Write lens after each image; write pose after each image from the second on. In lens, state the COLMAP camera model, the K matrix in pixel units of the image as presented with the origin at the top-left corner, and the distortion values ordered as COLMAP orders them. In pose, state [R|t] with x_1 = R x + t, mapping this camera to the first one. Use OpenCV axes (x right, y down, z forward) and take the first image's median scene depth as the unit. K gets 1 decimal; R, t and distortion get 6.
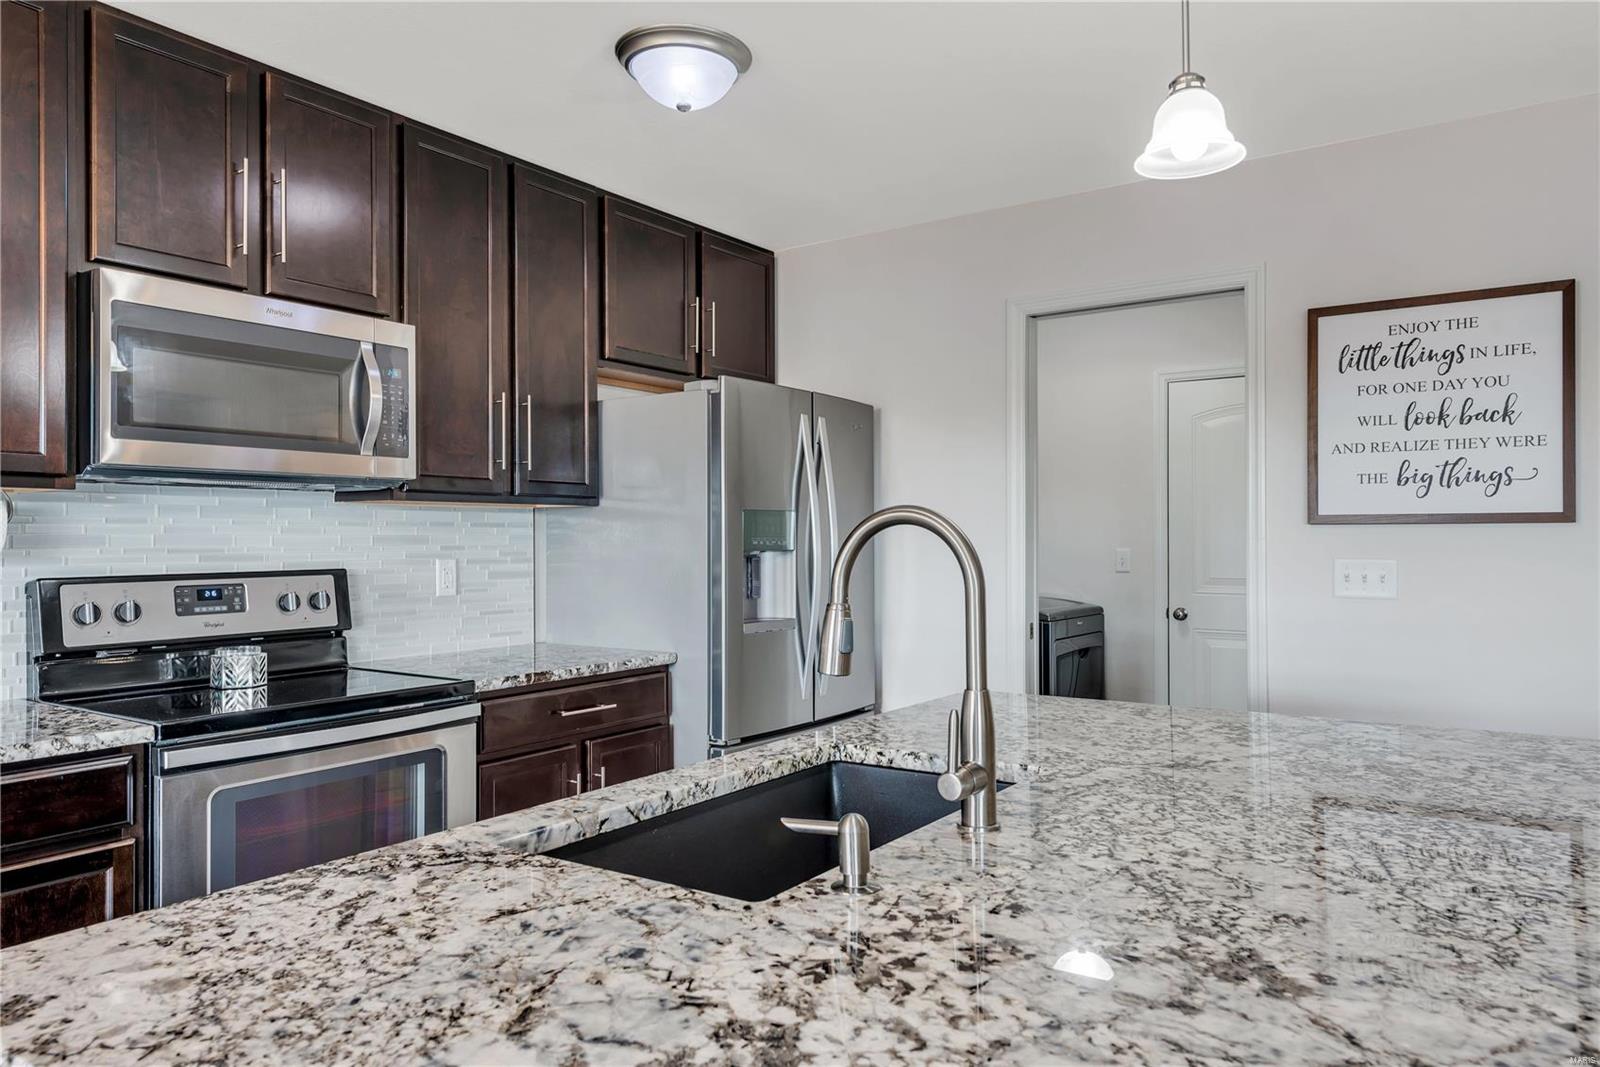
lens RADIAL K [[1046.8, 0, 797.6], [0, 1046.8, 536.8], [0, 0, 1]] dist [0.026300, -0.024878]
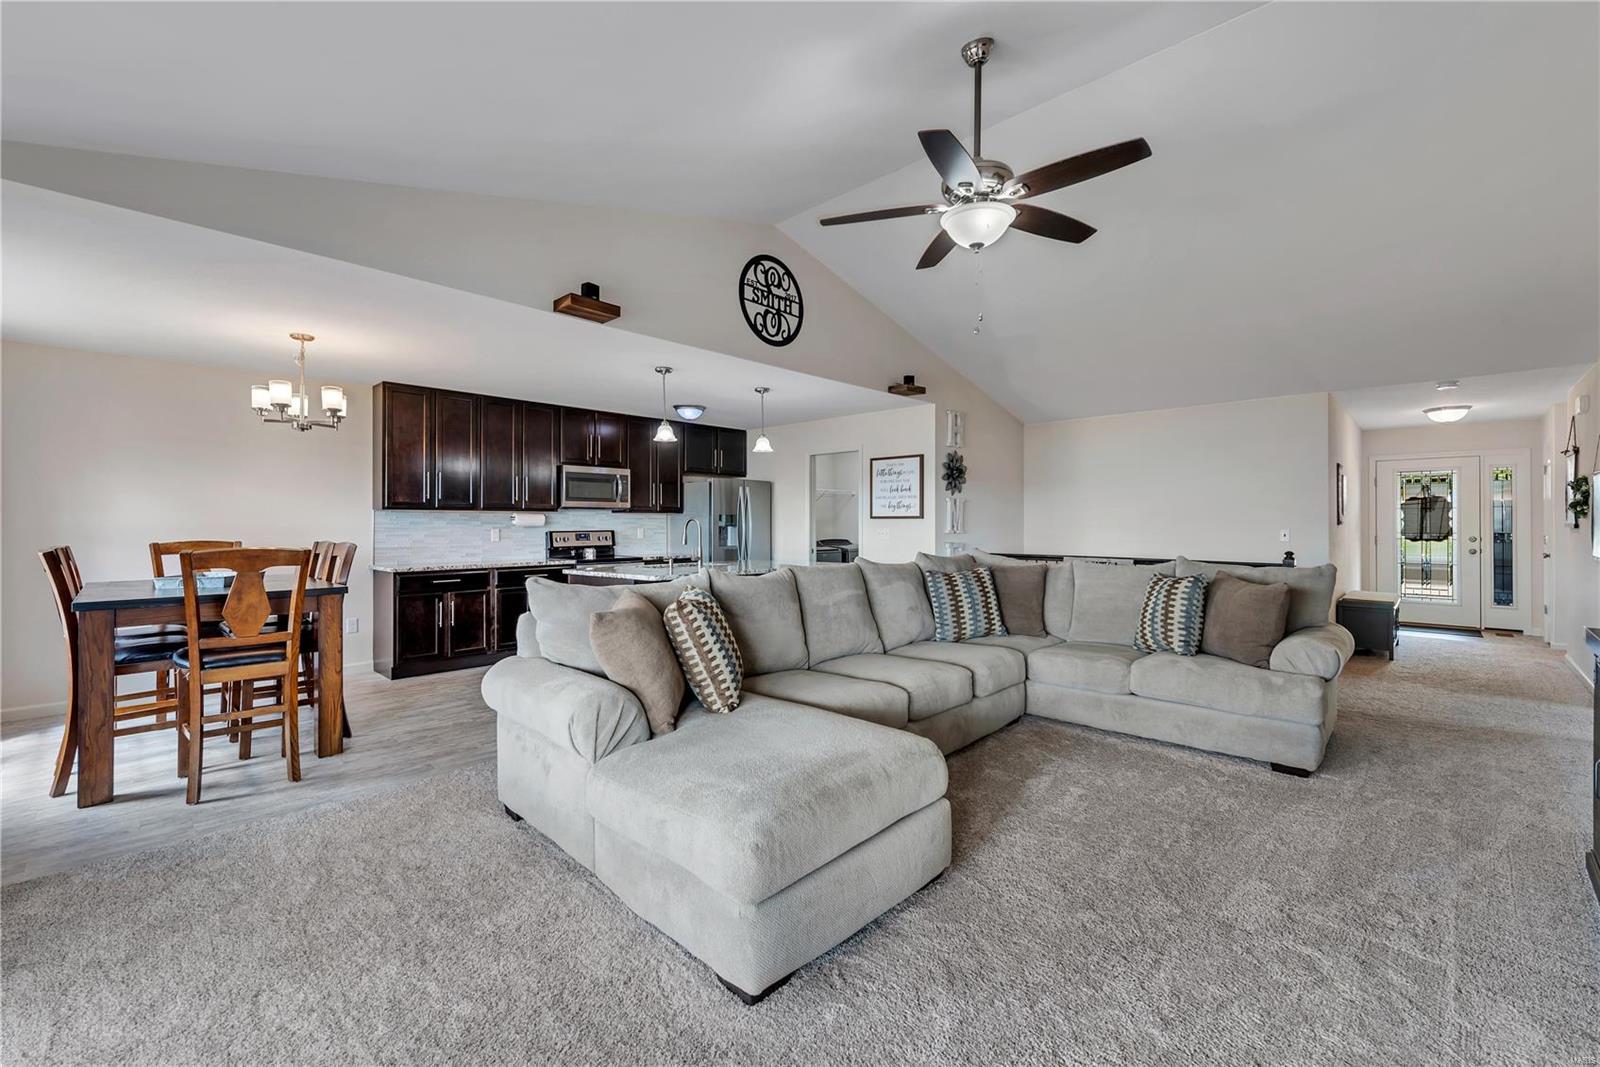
lens RADIAL K [[648.7, 0, 796.6], [0, 648.7, 527.7], [0, 0, 1]] dist [0.000961, -0.000213]
pose [[0.987265, 0.002786, -0.159061, 0.629293], [-0.001401, 0.999960, 0.008821, -0.001698], [0.159079, -0.008485, 0.987229, -1.284274]]
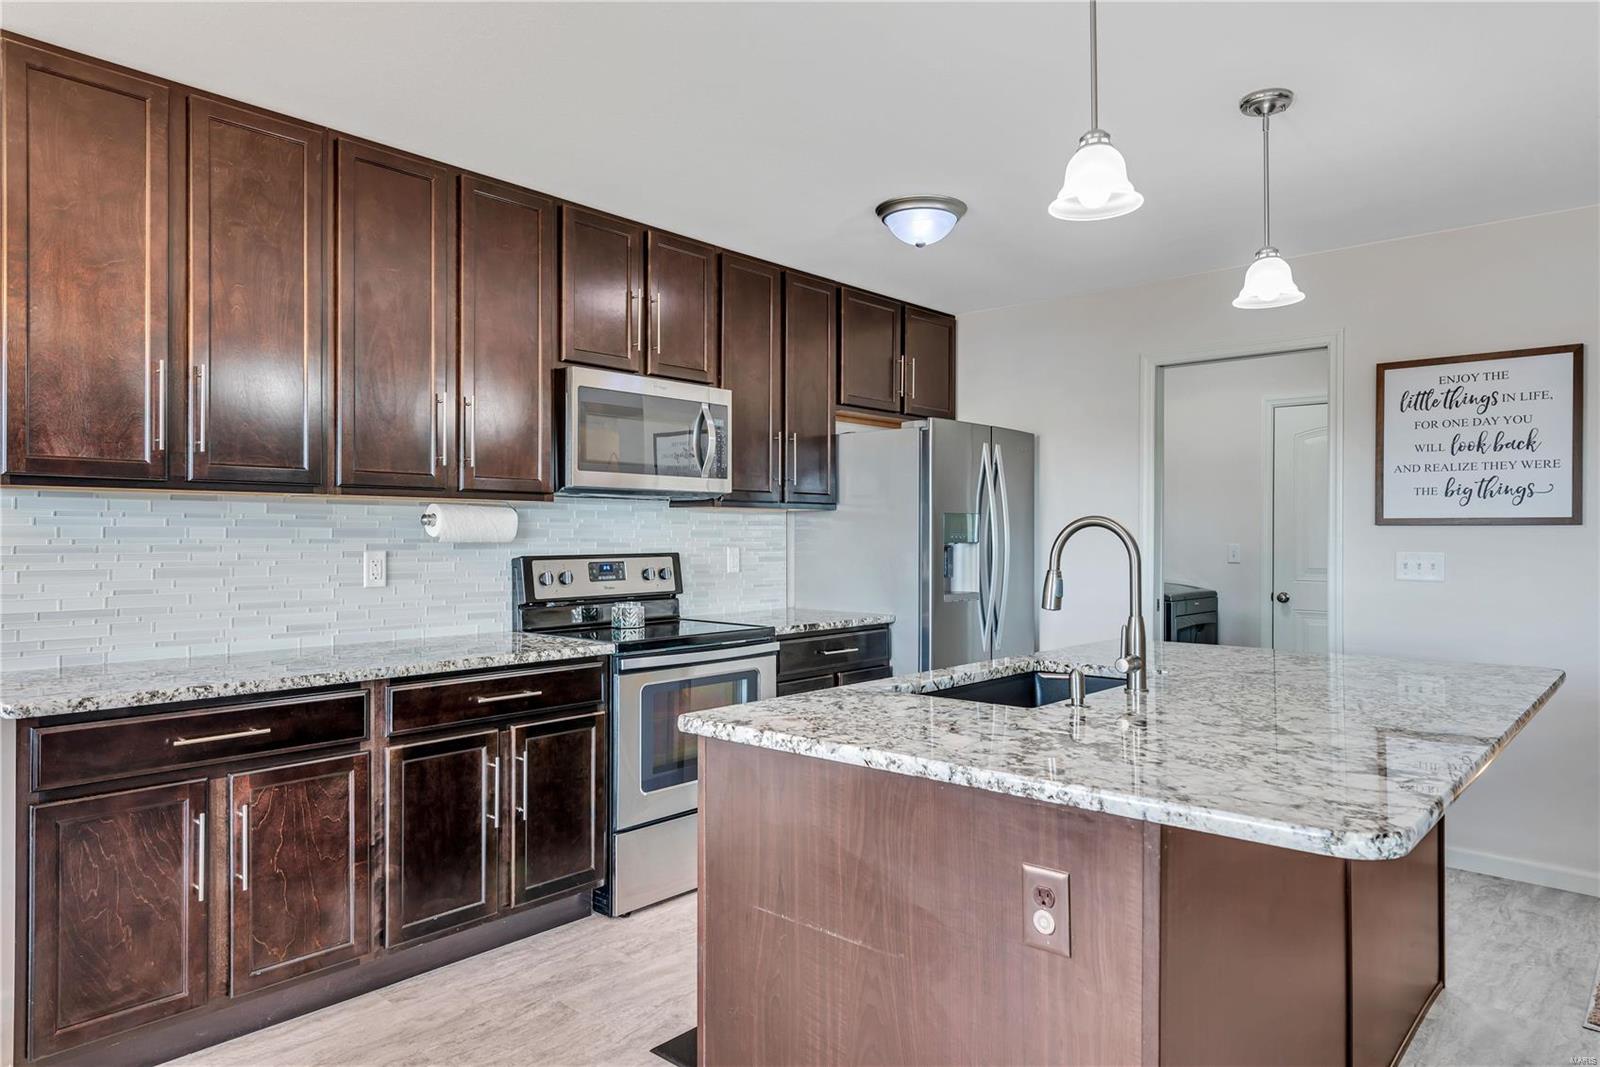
lens RADIAL K [[961.5, 0, 799.7], [0, 961.5, 538.2], [0, 0, 1]] dist [0.019162, -0.017914]
pose [[0.991622, 0.005729, -0.129047, -0.086449], [-0.004876, 0.999964, 0.006928, -0.000346], [0.129082, -0.006241, 0.991614, -0.331334]]
